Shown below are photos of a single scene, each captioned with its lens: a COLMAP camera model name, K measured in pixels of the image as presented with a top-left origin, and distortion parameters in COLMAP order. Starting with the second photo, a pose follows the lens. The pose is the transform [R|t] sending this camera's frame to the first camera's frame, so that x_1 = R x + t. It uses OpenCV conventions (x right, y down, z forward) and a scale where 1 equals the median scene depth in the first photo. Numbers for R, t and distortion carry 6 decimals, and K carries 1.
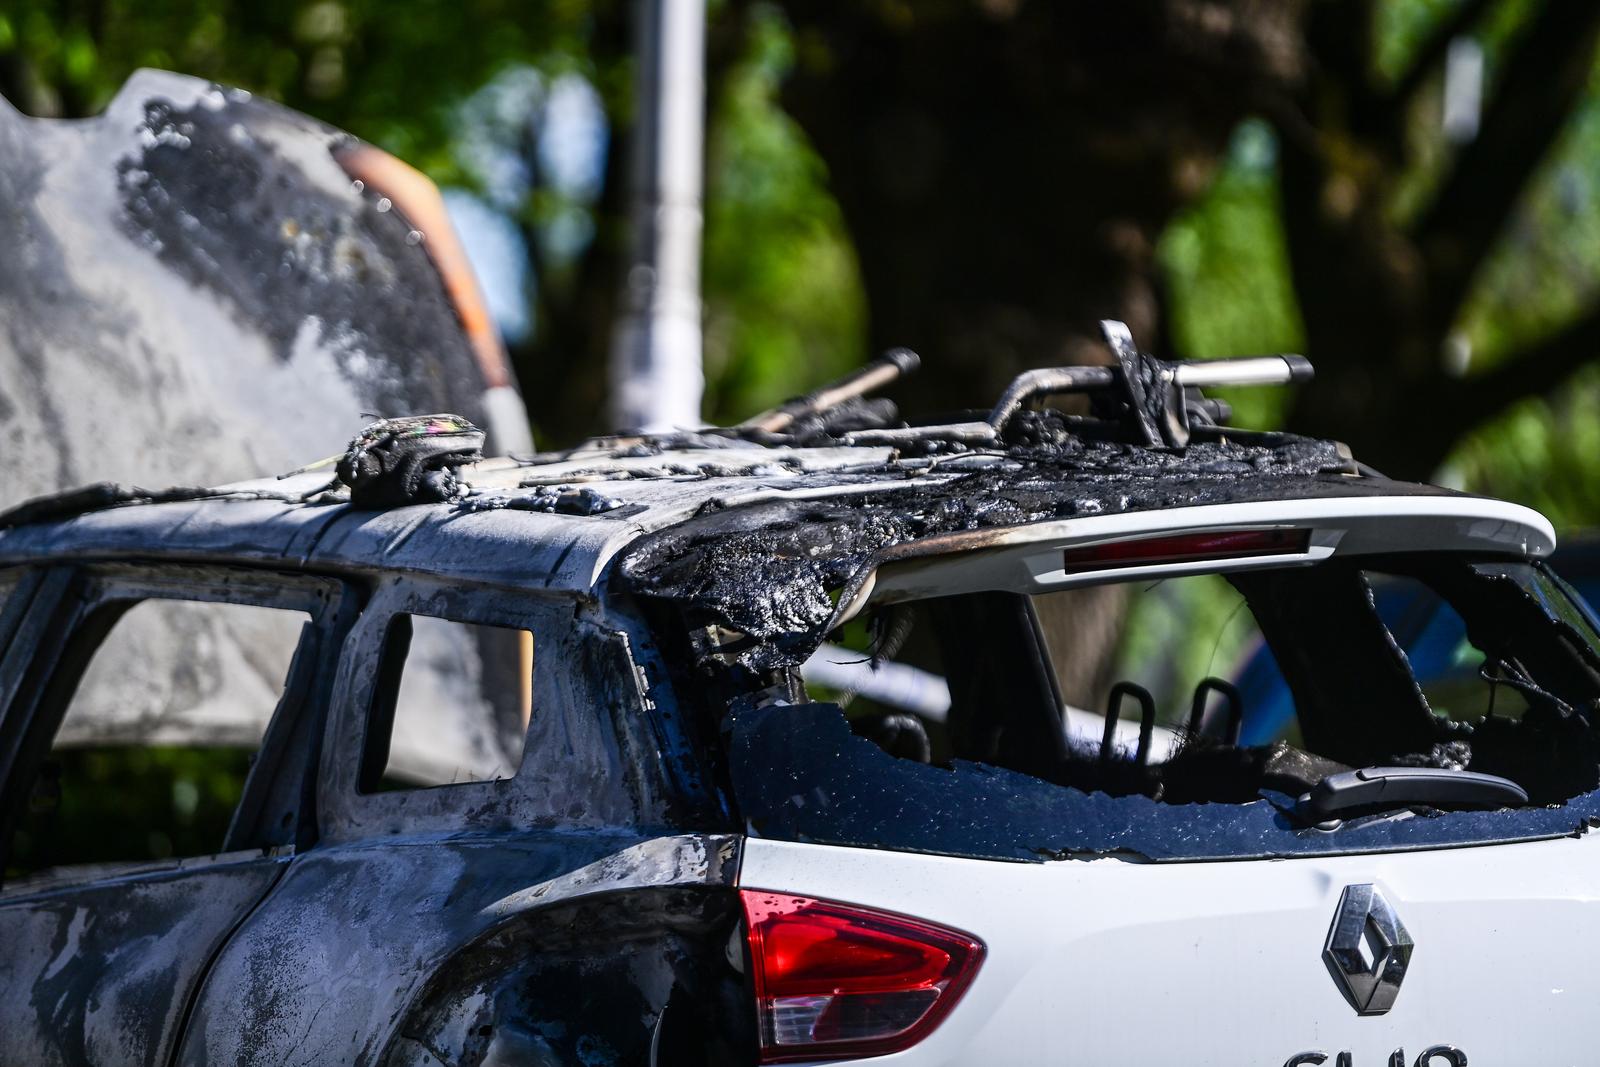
lens RADIAL K [[7611.2, 0, 800.0], [0, 7611.2, 533.5], [0, 0, 1]] dist [1.826661, 1.400135]
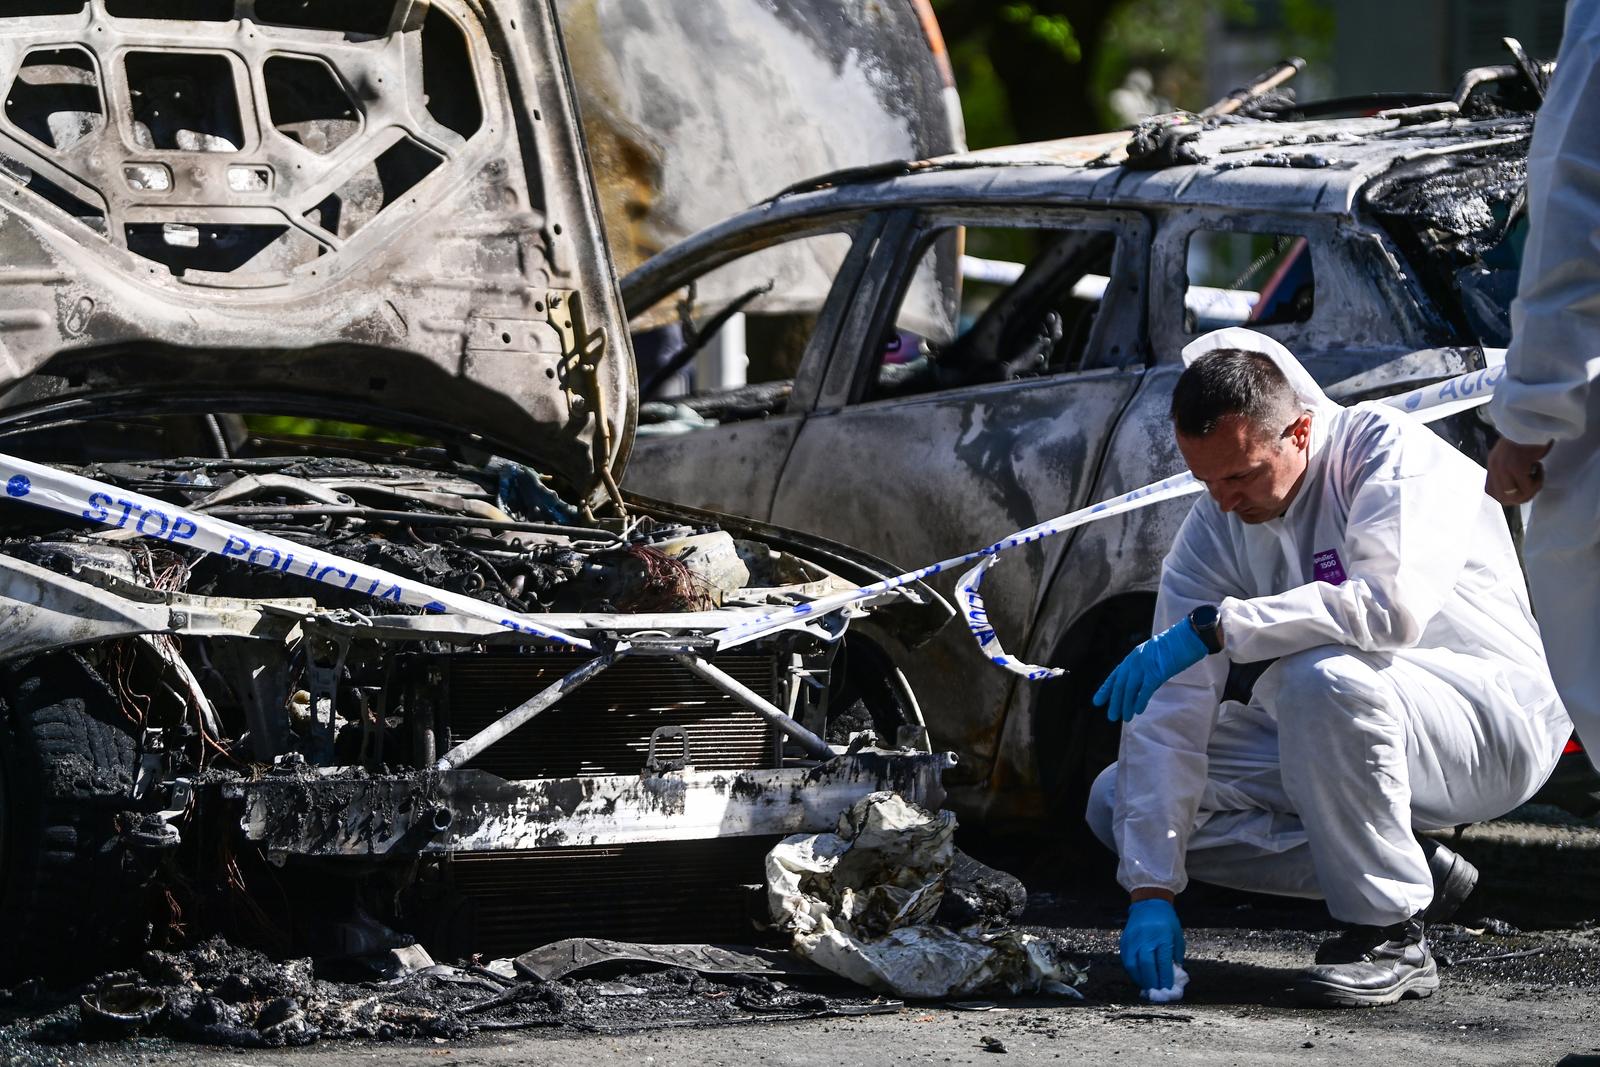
lens RADIAL K [[5882.7, 0, 800.0], [0, 5882.7, 533.5], [0, 0, 1]] dist [1.170575, -4.307043]
pose [[0.985873, -0.042513, 0.162011, -0.355267], [0.031291, 0.996971, 0.071197, -0.019167], [-0.164547, -0.065122, 0.984217, -0.312624]]
